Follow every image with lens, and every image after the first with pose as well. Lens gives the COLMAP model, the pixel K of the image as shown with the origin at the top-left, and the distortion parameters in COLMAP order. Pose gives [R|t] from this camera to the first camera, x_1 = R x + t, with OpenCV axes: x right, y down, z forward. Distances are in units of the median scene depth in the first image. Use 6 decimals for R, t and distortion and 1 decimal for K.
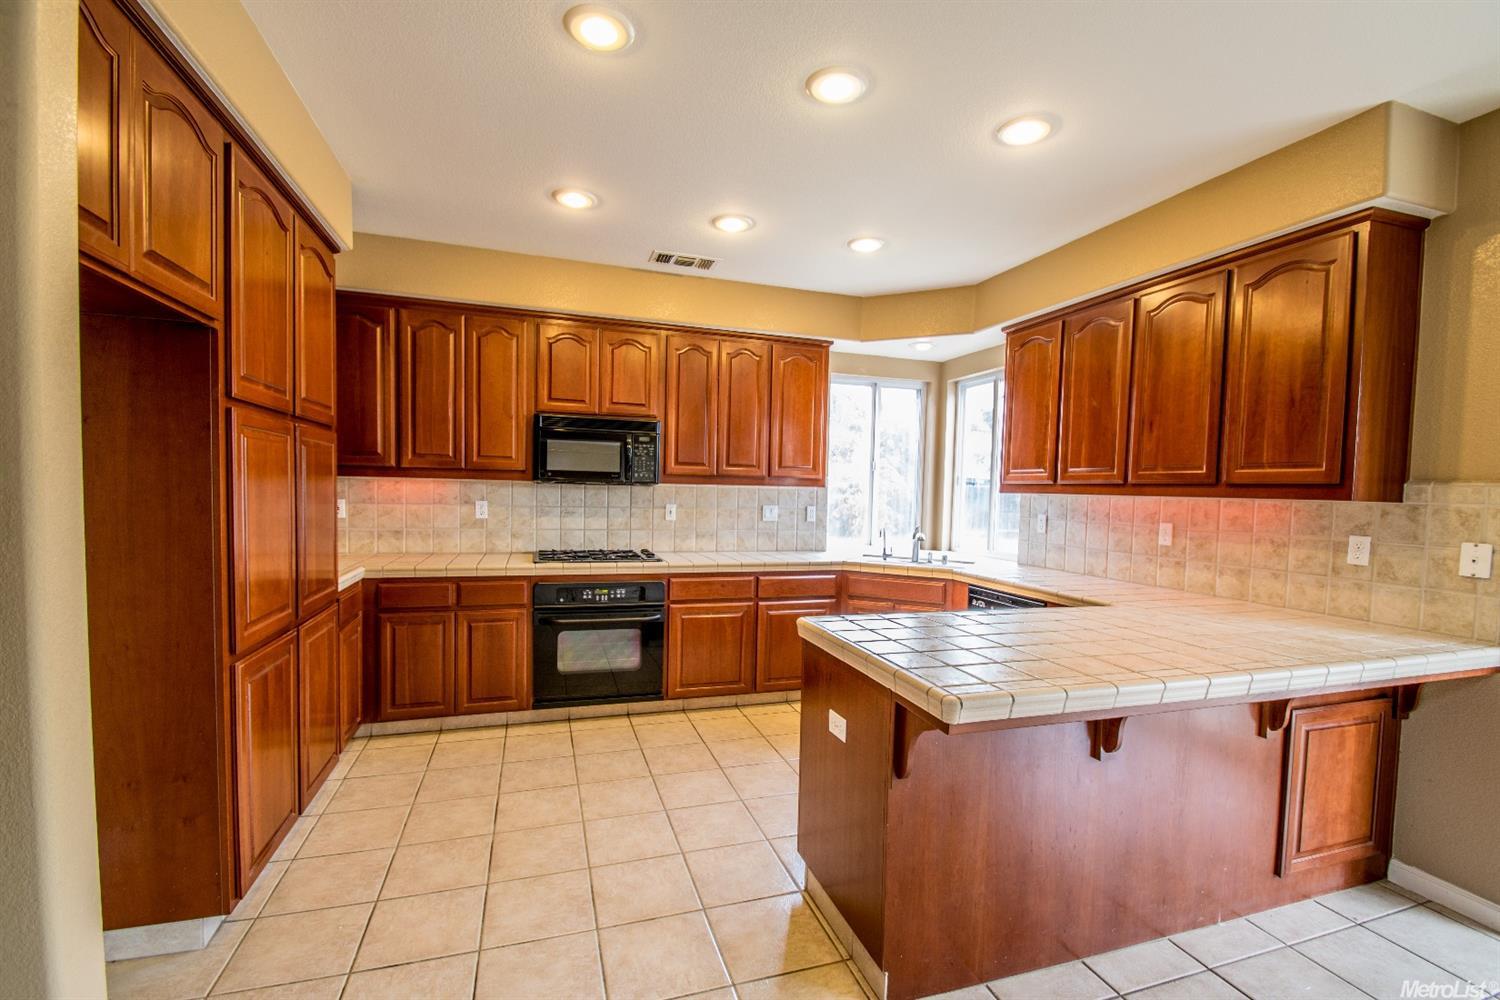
lens RADIAL K [[653.1, 0, 754.6], [0, 653.1, 521.3], [0, 0, 1]] dist [0.007070, -0.004592]
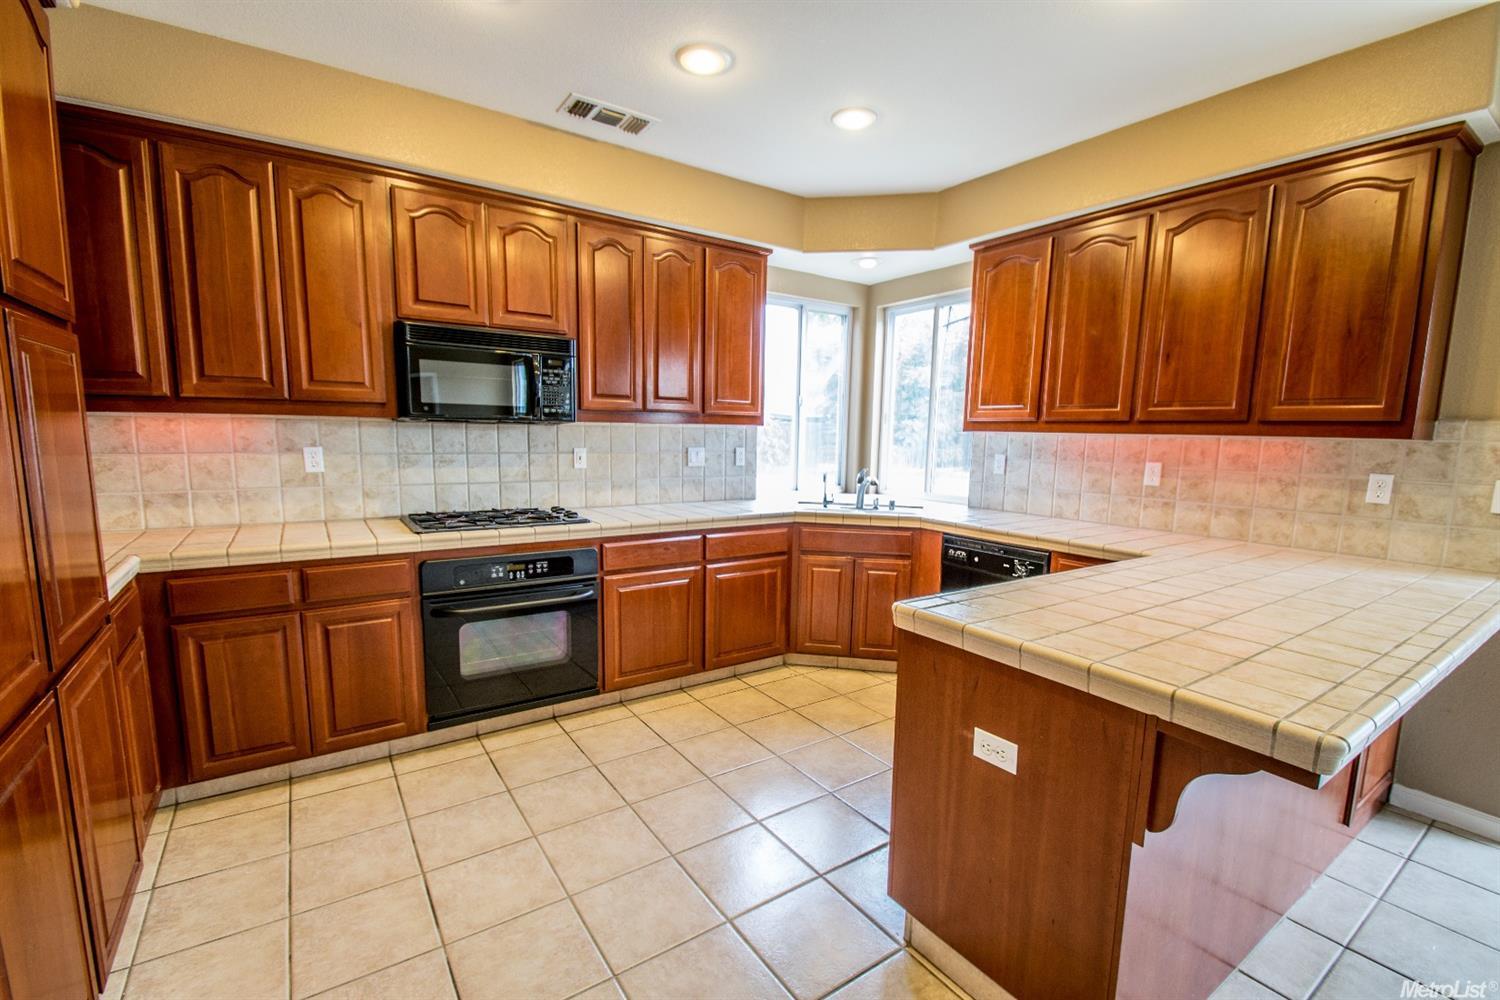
lens RADIAL K [[653.1, 0, 745.9], [0, 653.1, 519.8], [0, 0, 1]] dist [0.007070, -0.004592]
pose [[0.959668, -0.043842, 0.277696, -0.185314], [0.017460, 0.995153, 0.096772, -0.014443], [-0.280593, -0.088021, 0.955782, 0.209150]]
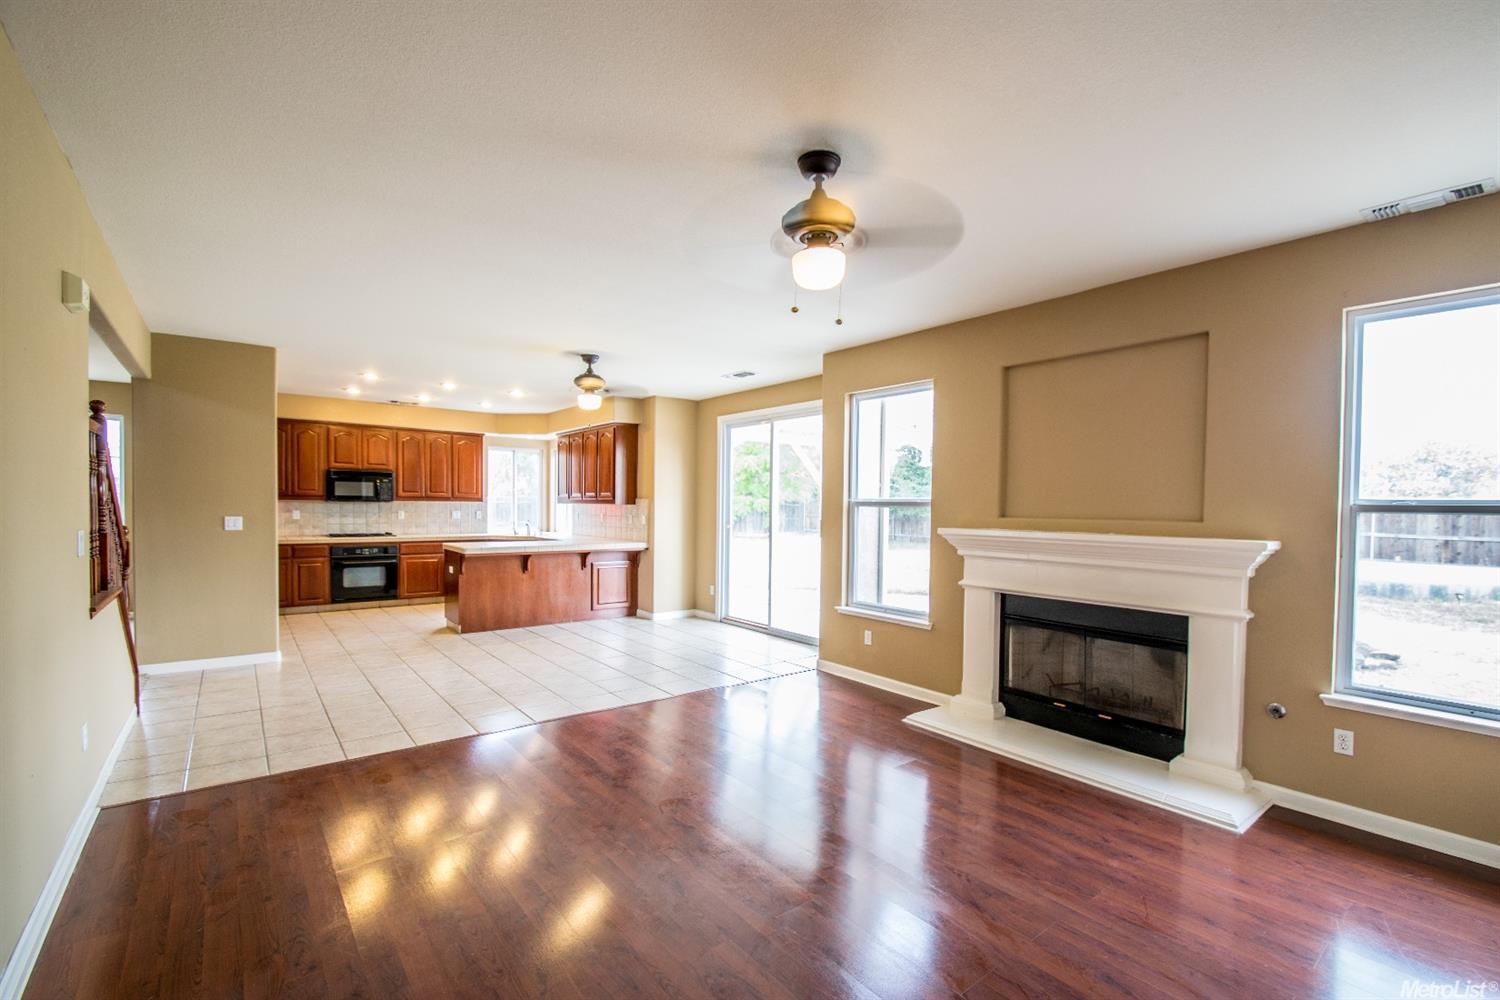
lens RADIAL K [[653.1, 0, 755.4], [0, 653.1, 518.7], [0, 0, 1]] dist [0.007070, -0.004592]
pose [[0.939441, -0.020225, 0.342113, 0.250657], [0.028825, 0.999383, -0.020072, 0.083804], [-0.341496, 0.028717, 0.939444, -1.535396]]
